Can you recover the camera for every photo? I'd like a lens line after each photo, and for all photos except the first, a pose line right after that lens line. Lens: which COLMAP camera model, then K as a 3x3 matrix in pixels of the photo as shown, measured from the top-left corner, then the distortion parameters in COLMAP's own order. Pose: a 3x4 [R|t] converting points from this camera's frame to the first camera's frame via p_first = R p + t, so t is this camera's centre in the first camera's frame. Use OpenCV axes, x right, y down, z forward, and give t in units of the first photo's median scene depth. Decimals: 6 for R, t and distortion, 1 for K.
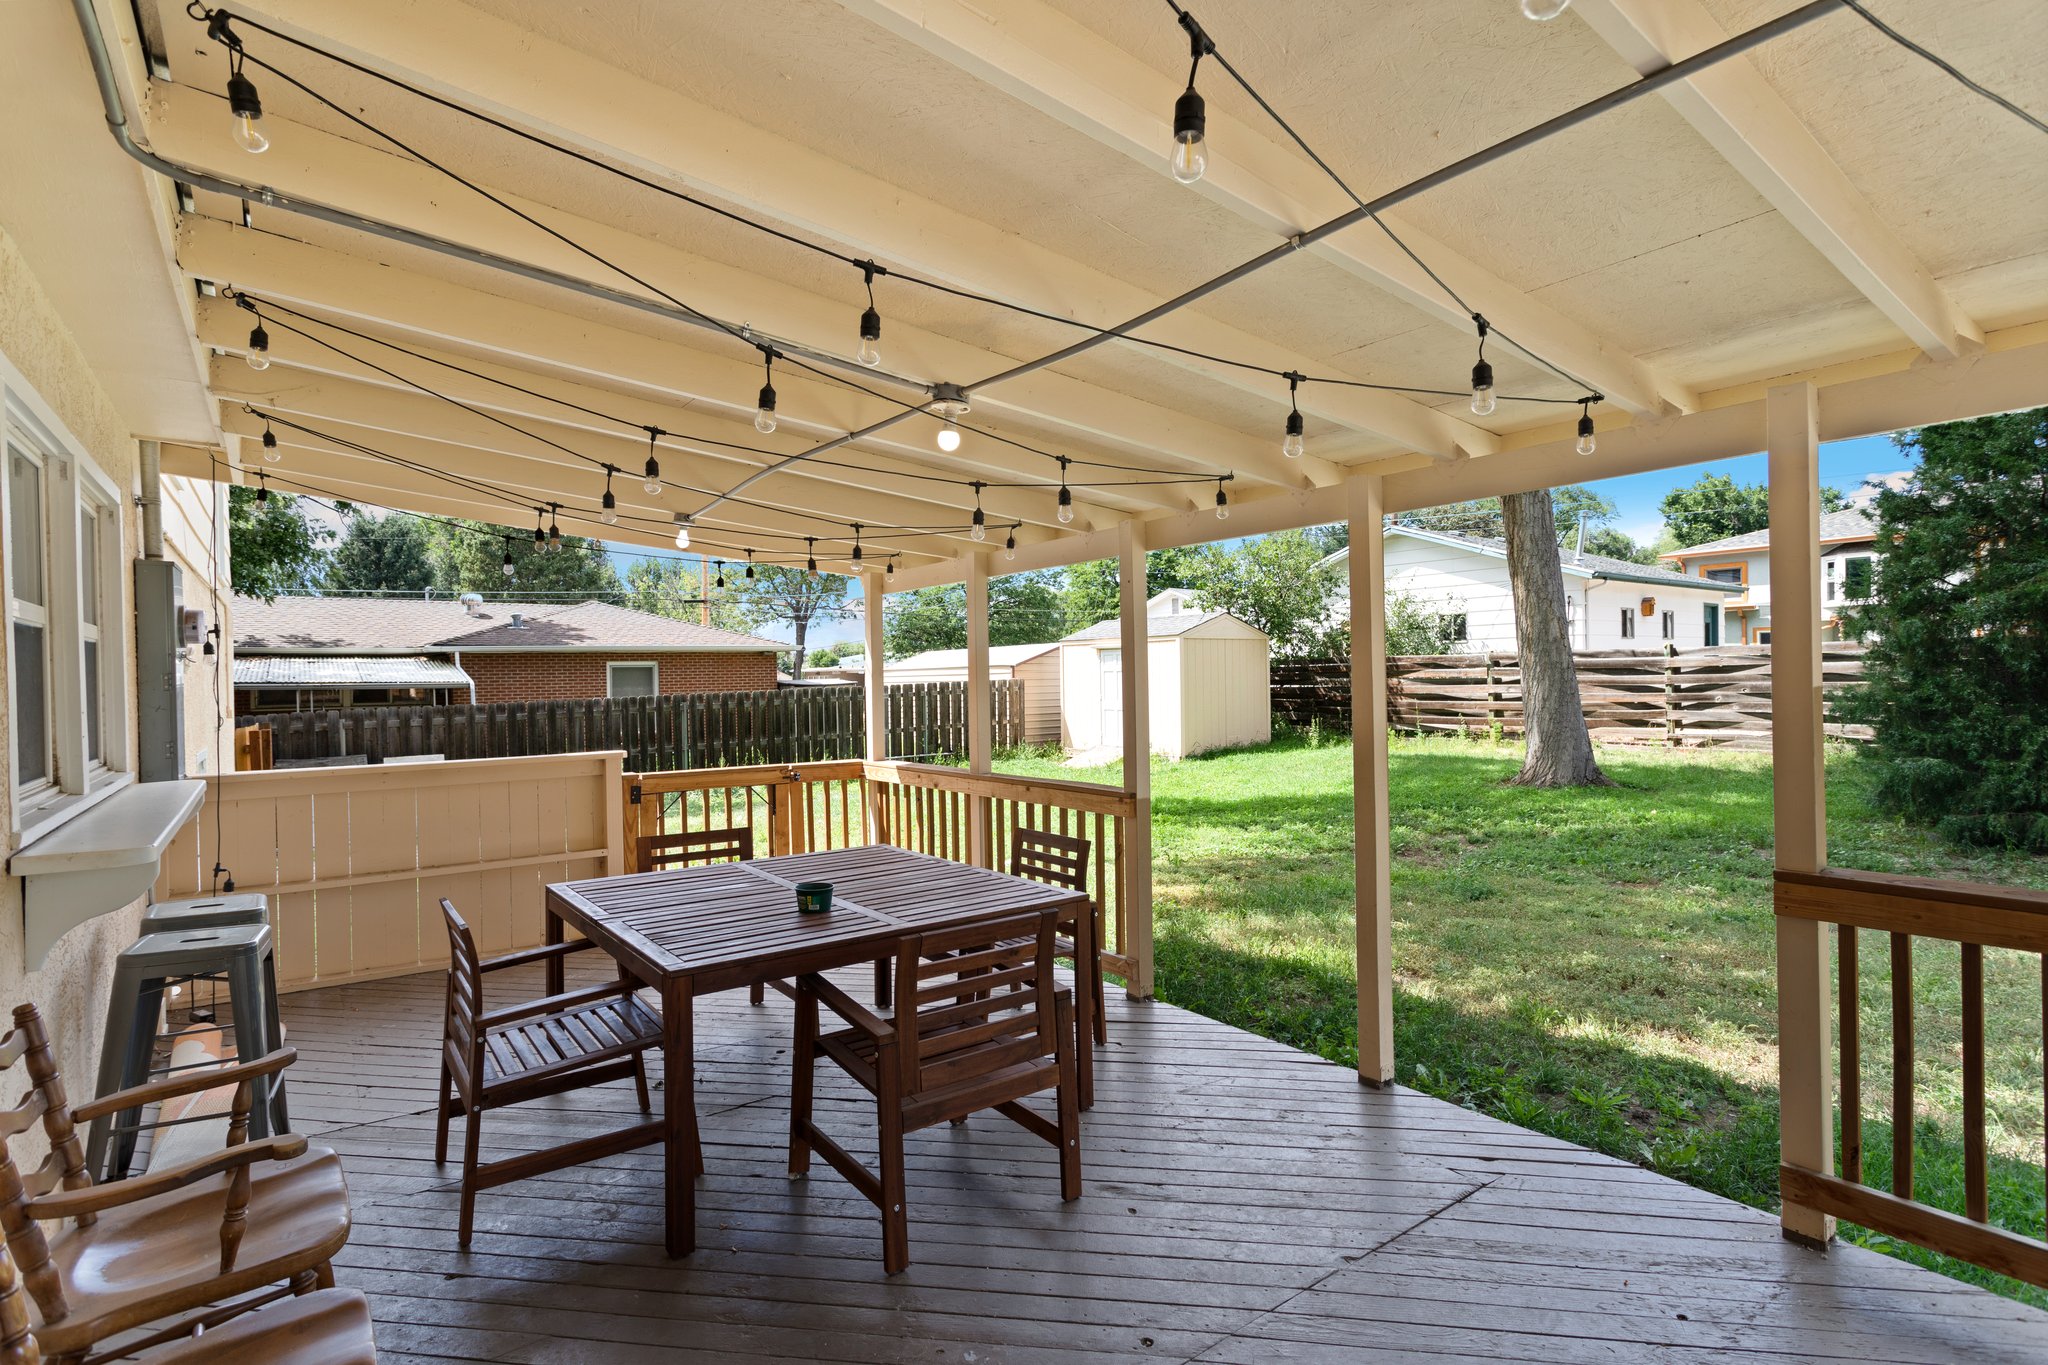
lens RADIAL K [[965.9, 0, 1037.0], [0, 965.9, 680.7], [0, 0, 1]] dist [-0.000552, 0.000529]
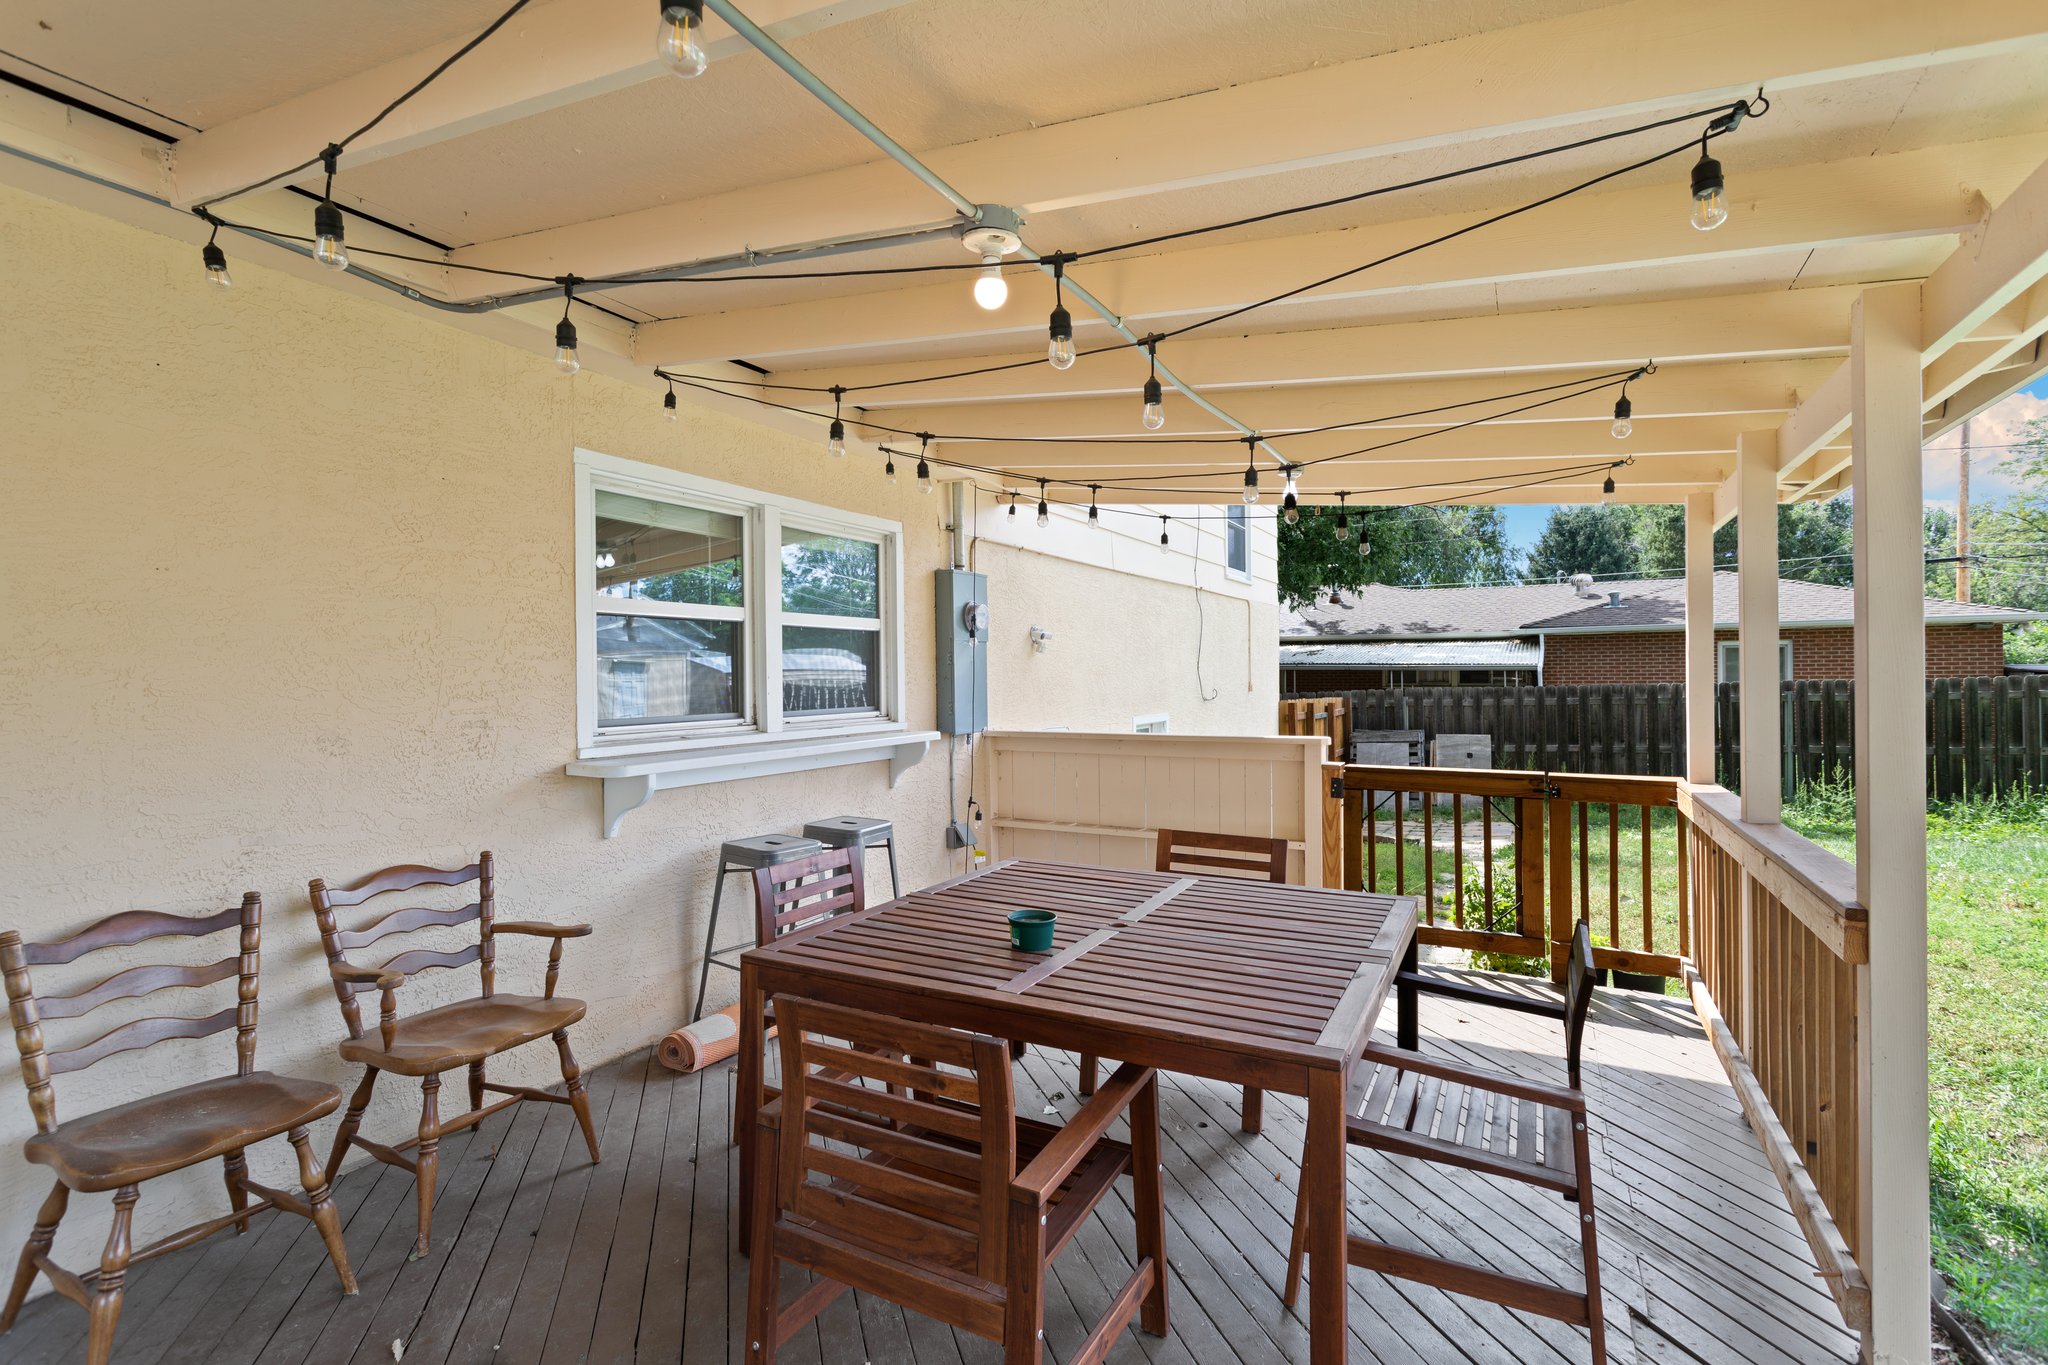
lens RADIAL K [[965.9, 0, 1036.2], [0, 965.9, 674.1], [0, 0, 1]] dist [-0.000552, 0.000529]
pose [[0.431463, 0.013869, -0.902024, 0.086099], [-0.004736, 0.999903, 0.013108, 0.001057], [0.902118, -0.001384, 0.431487, 0.119863]]
